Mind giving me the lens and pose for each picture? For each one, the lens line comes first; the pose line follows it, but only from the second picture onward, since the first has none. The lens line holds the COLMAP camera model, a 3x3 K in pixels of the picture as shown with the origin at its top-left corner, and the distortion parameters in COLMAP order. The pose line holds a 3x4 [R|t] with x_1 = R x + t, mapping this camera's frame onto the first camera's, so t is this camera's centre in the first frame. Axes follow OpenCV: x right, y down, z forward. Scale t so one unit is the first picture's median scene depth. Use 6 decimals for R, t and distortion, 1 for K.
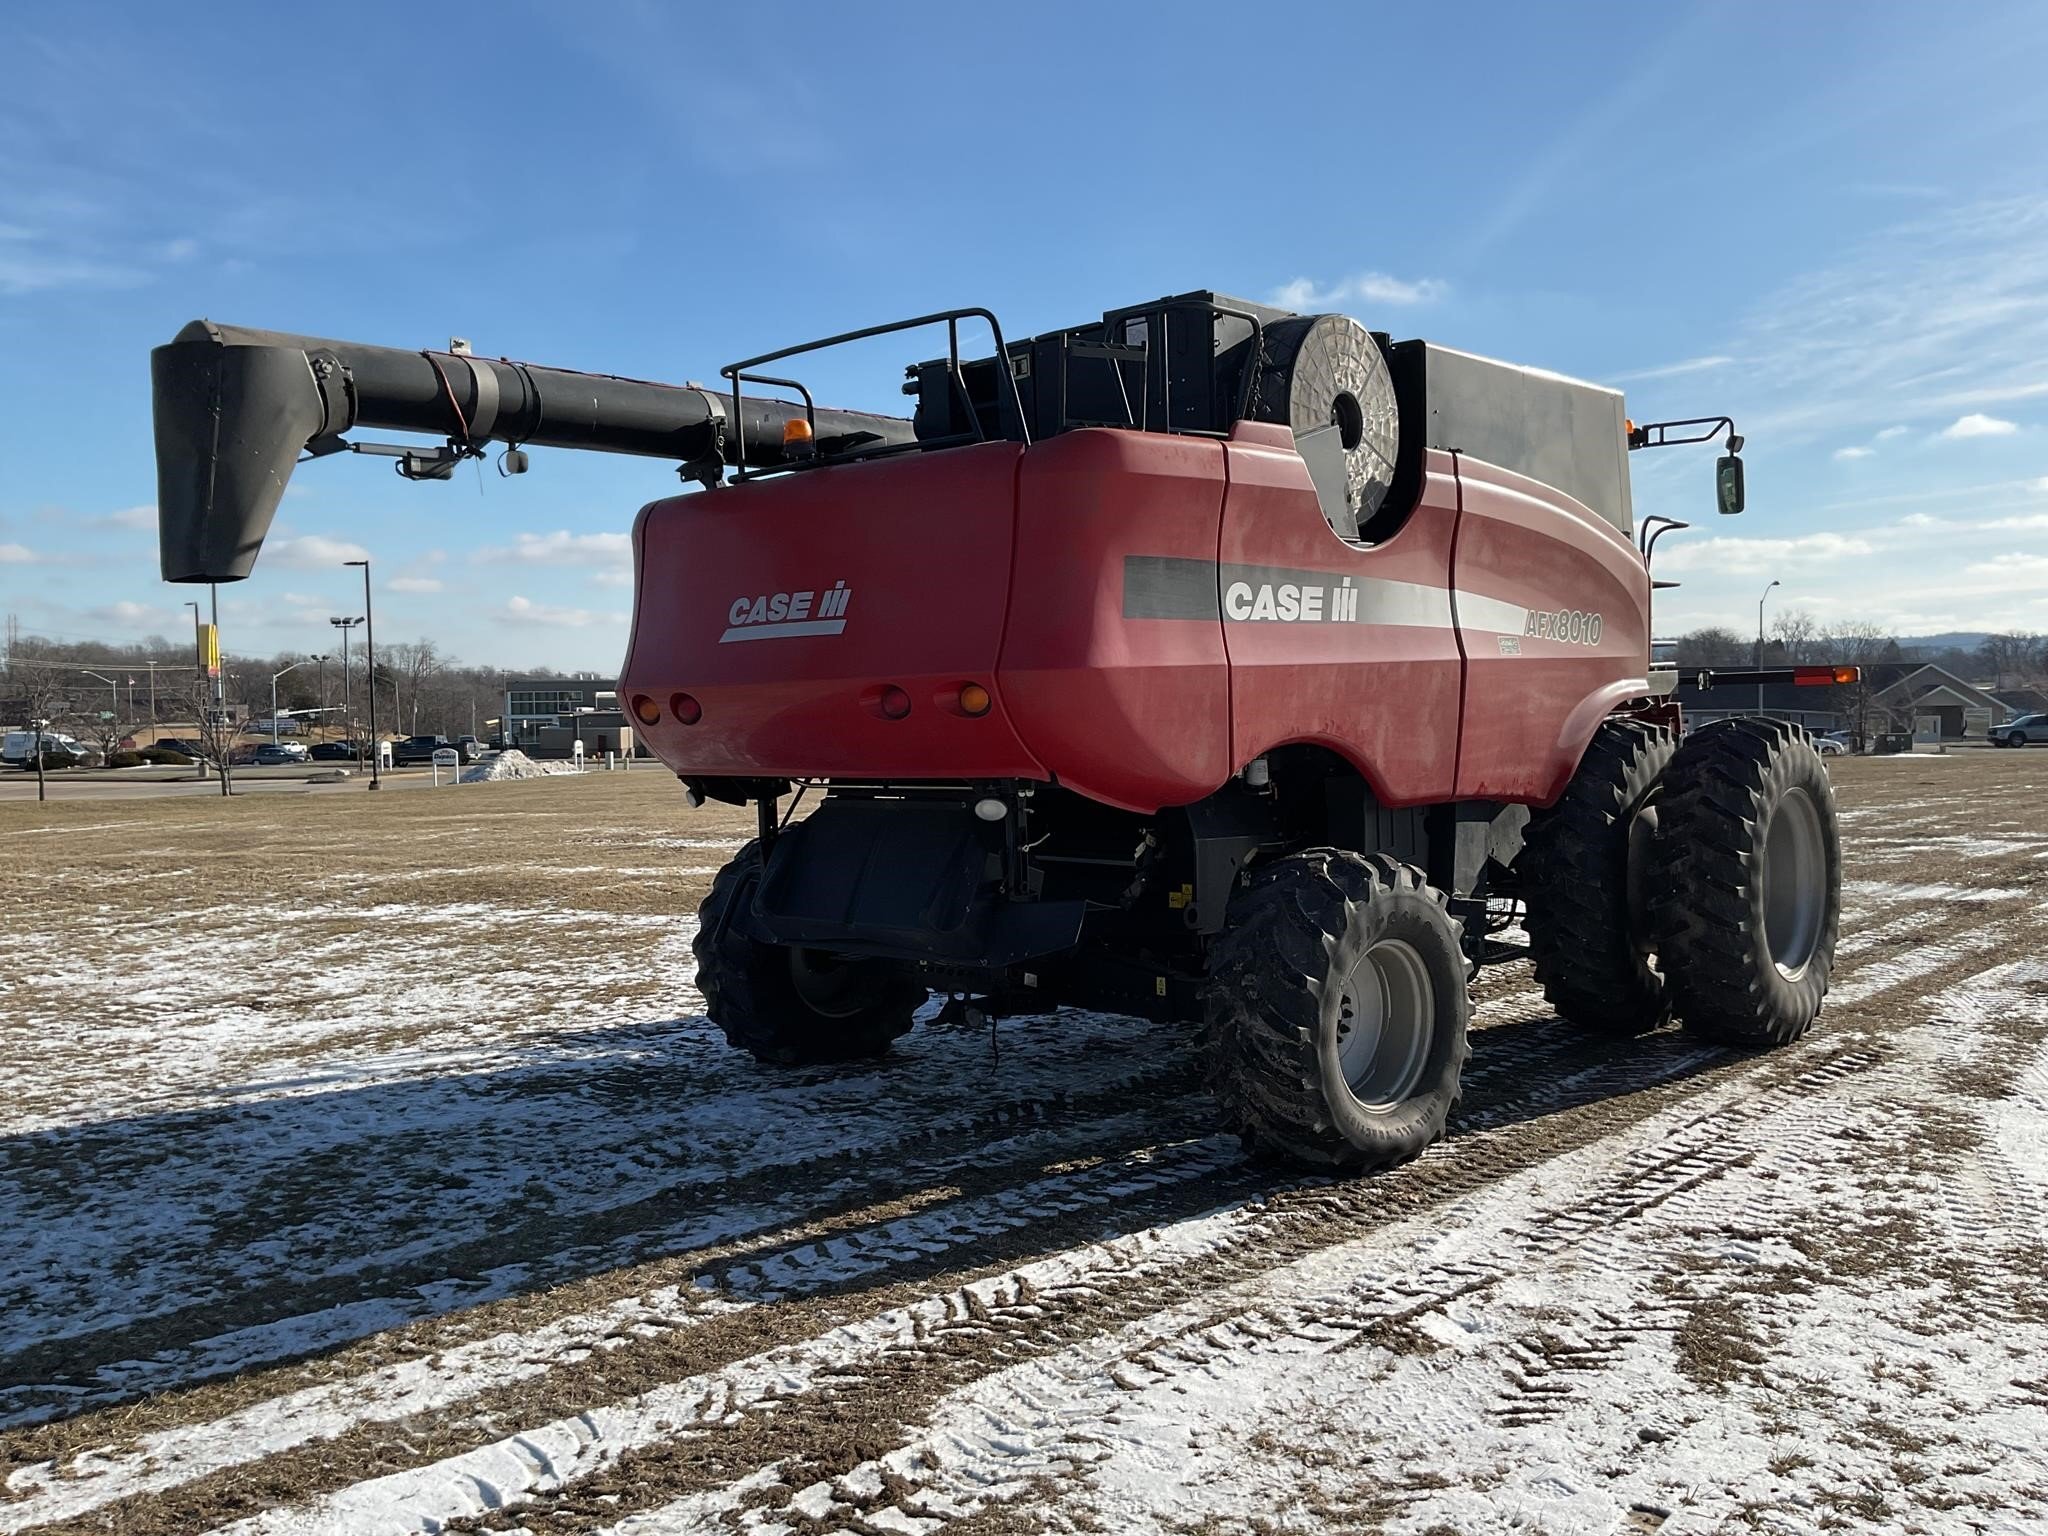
lens RADIAL K [[1686.7, 0, 1004.9], [0, 1686.7, 761.6], [0, 0, 1]] dist [0.070458, -0.126291]
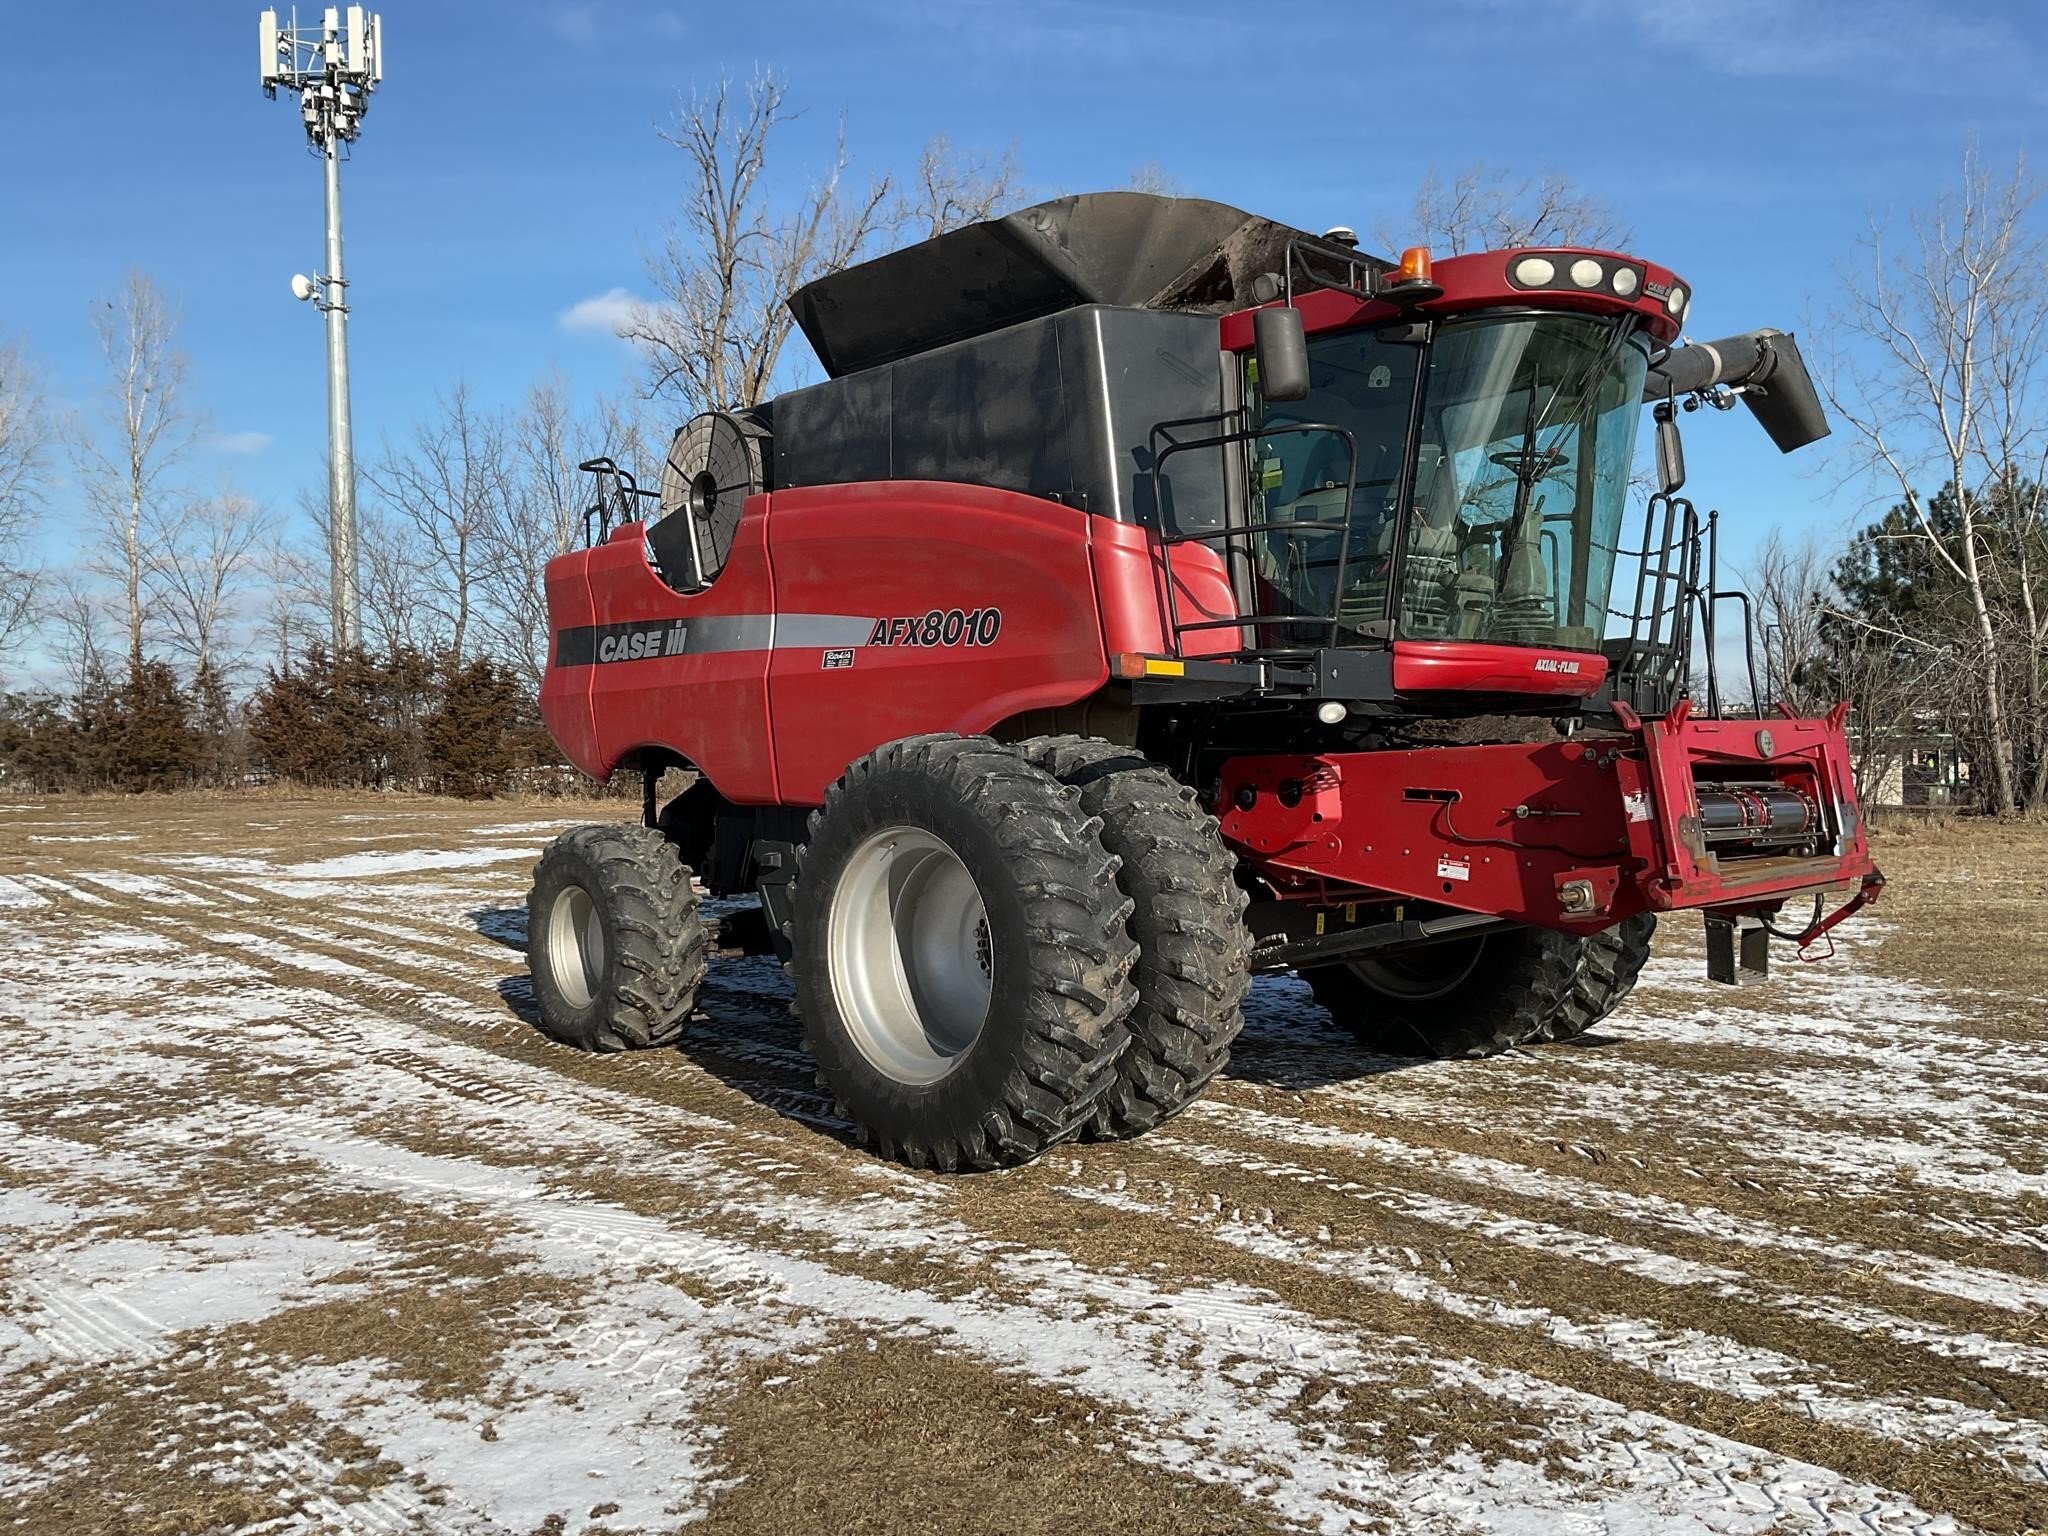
lens RADIAL K [[1686.7, 0, 1024.4], [0, 1686.7, 760.6], [0, 0, 1]] dist [0.070458, -0.126291]
pose [[-0.071915, 0.026855, -0.997049, 1.516747], [-0.026397, 0.999236, 0.028818, -0.046764], [0.997061, 0.028391, -0.071151, 1.393373]]
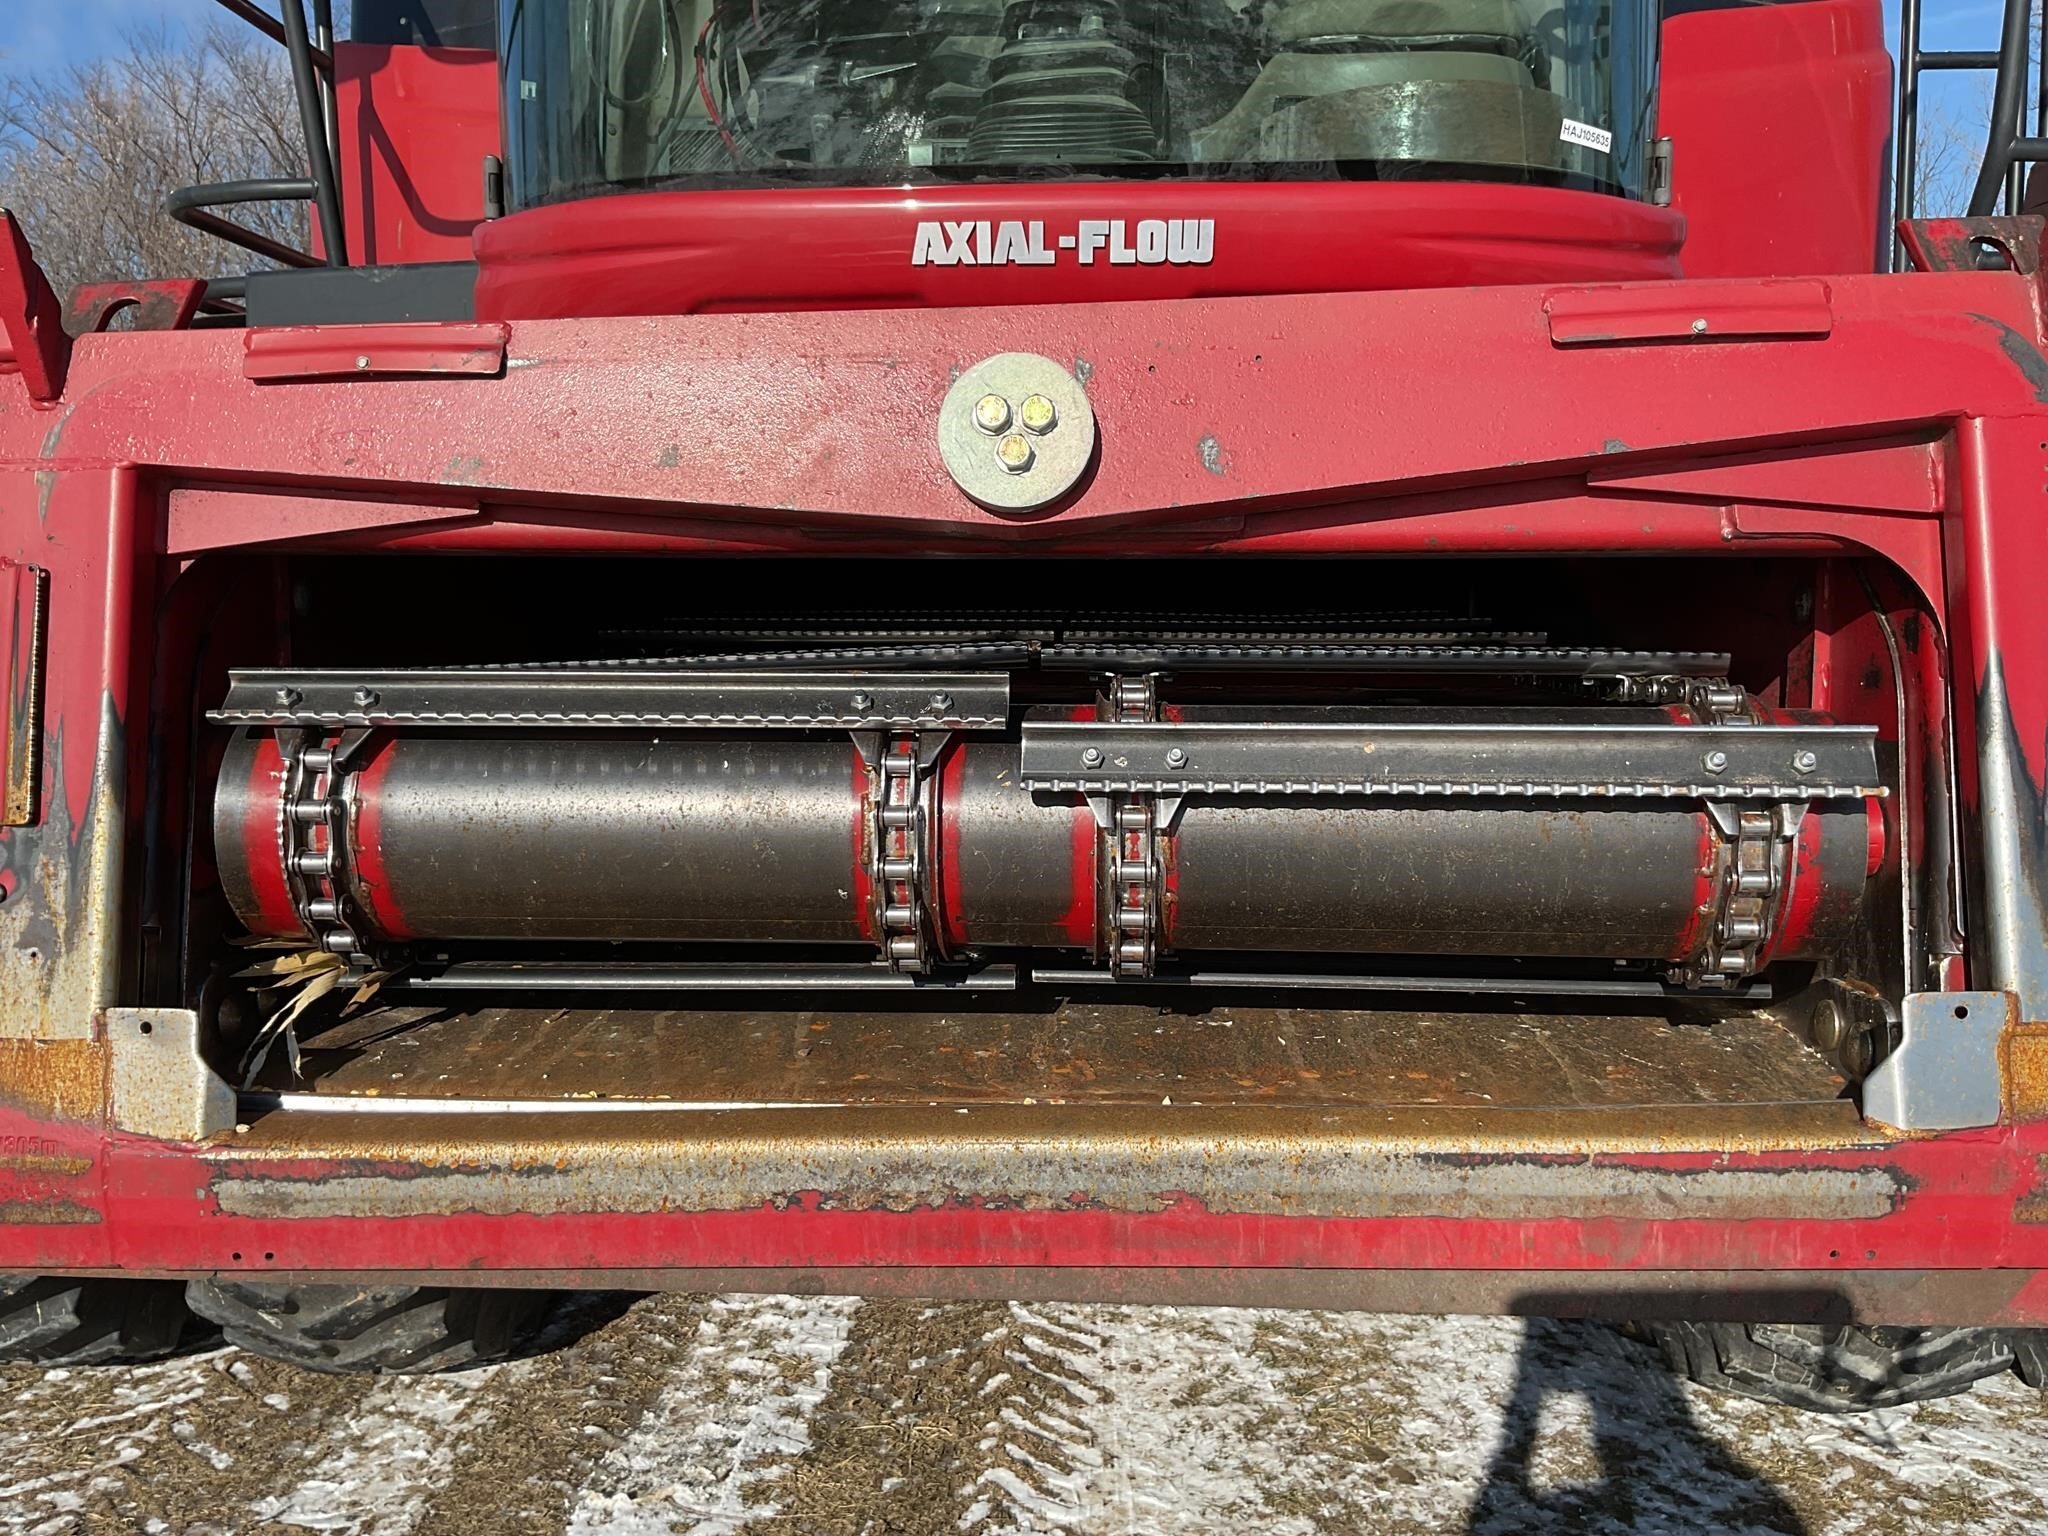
lens RADIAL K [[1686.7, 0, 1027.2], [0, 1686.7, 758.3], [0, 0, 1]] dist [0.070458, -0.126291]
pose [[-0.784336, 0.095022, -0.613015, 0.658641], [0.002974, 0.988763, 0.149460, -0.040939], [0.620329, 0.115403, -0.775806, 1.859378]]
